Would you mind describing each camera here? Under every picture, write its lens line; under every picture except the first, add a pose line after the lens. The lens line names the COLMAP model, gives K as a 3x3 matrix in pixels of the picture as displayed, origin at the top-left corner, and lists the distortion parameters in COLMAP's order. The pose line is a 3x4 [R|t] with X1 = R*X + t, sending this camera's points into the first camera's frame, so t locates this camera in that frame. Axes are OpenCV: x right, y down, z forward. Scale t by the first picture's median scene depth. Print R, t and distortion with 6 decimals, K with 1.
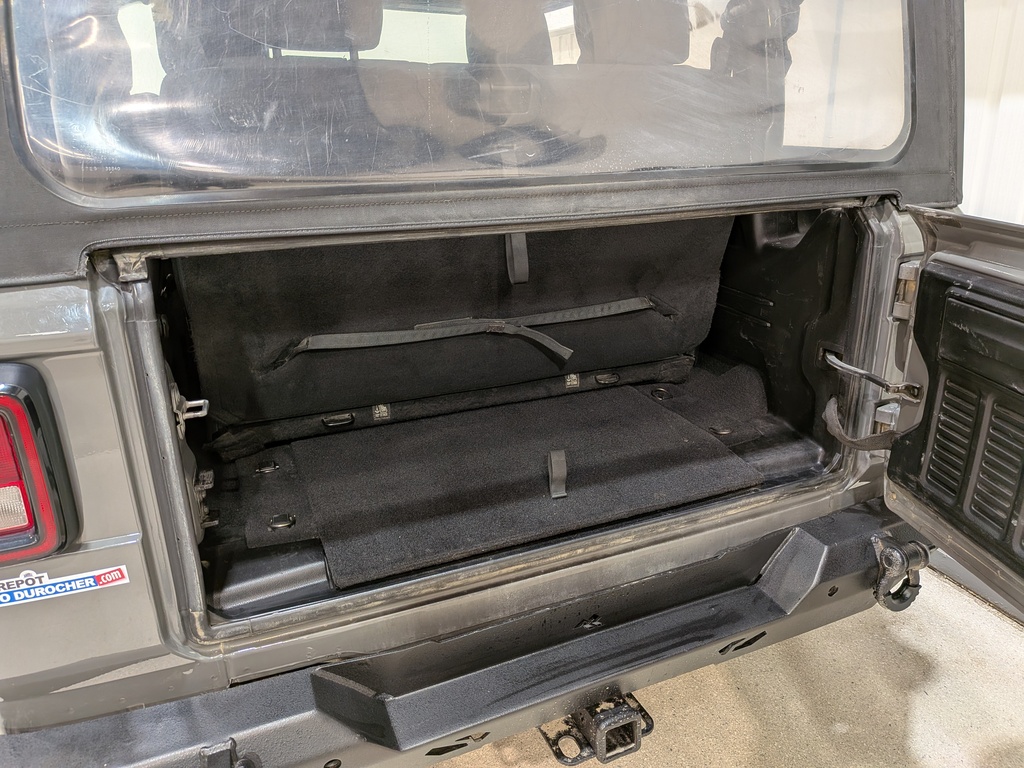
lens RADIAL K [[847.0, 0, 490.4], [0, 847.0, 386.4], [0, 0, 1]] dist [0.066004, -0.183989]
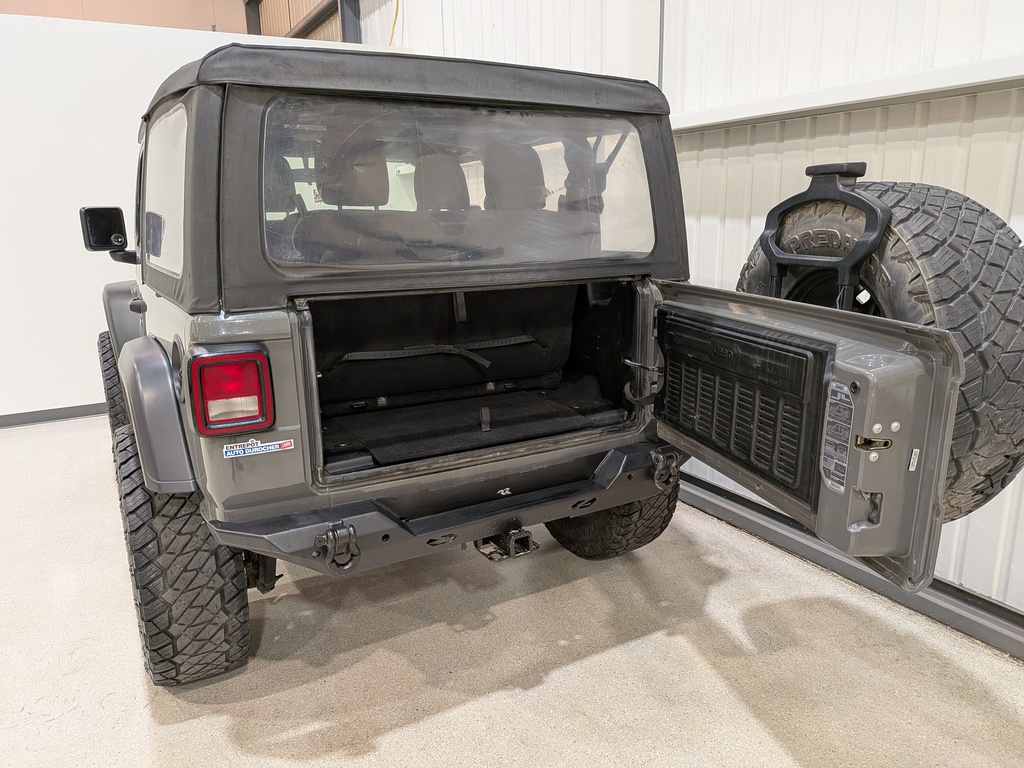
lens RADIAL K [[847.0, 0, 490.4], [0, 847.0, 386.4], [0, 0, 1]] dist [0.066004, -0.183989]
pose [[0.994224, -0.023044, 0.104820, -0.105737], [0.034972, 0.992931, -0.113423, 0.242309], [-0.101466, 0.116434, 0.988002, -0.878508]]
